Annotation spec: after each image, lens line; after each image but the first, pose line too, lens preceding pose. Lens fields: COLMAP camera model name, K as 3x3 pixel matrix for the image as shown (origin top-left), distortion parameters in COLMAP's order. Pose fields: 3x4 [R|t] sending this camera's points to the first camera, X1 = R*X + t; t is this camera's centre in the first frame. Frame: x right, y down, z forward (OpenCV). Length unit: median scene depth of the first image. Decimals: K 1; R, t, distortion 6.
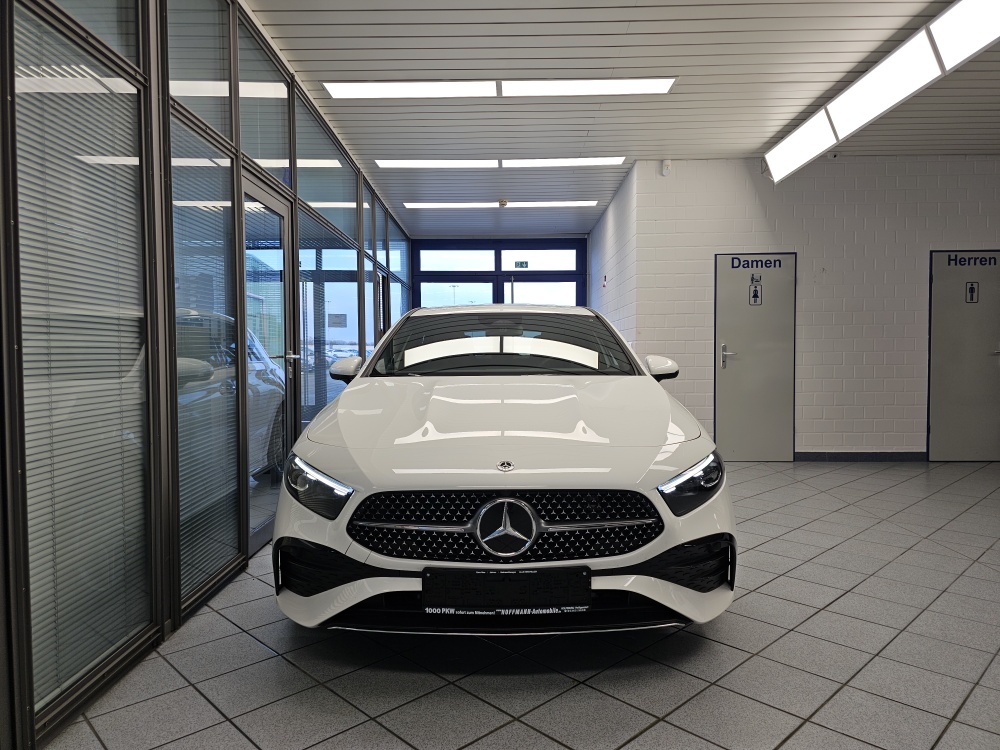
lens RADIAL K [[682.4, 0, 500.4], [0, 682.4, 379.7], [0, 0, 1]] dist [0.063504, -0.072026]
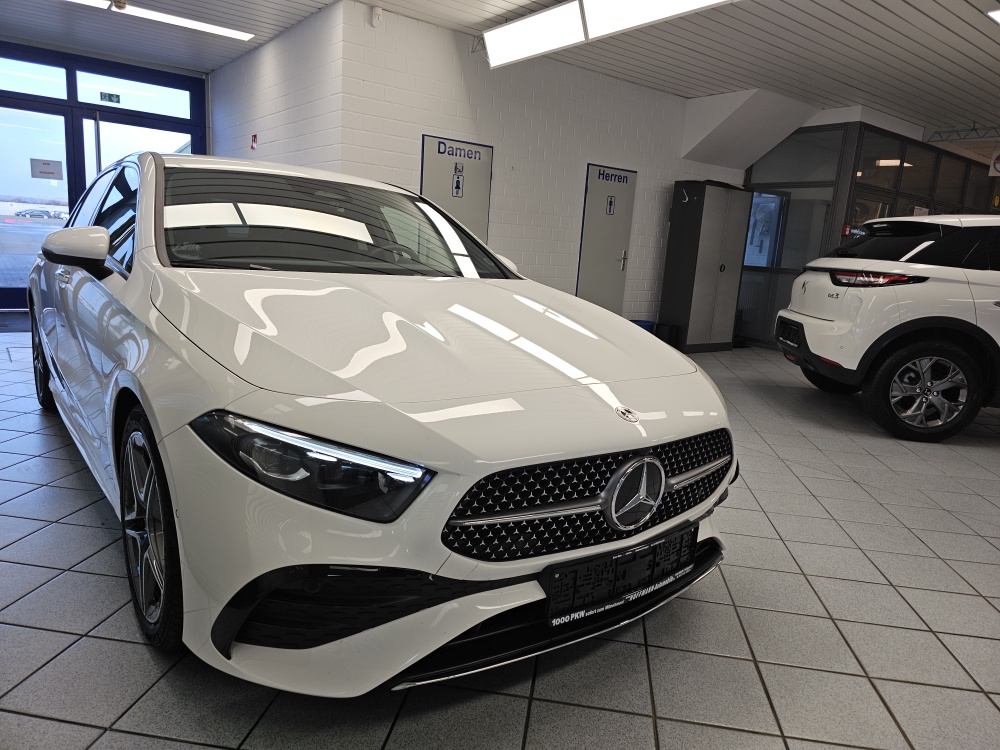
lens RADIAL K [[682.4, 0, 500.4], [0, 682.4, 379.7], [0, 0, 1]] dist [0.063504, -0.072026]
pose [[0.769503, -0.064965, 0.635330, -0.217852], [-0.046639, 0.986440, 0.157356, -0.009087], [-0.636938, -0.150717, 0.756039, 0.196304]]
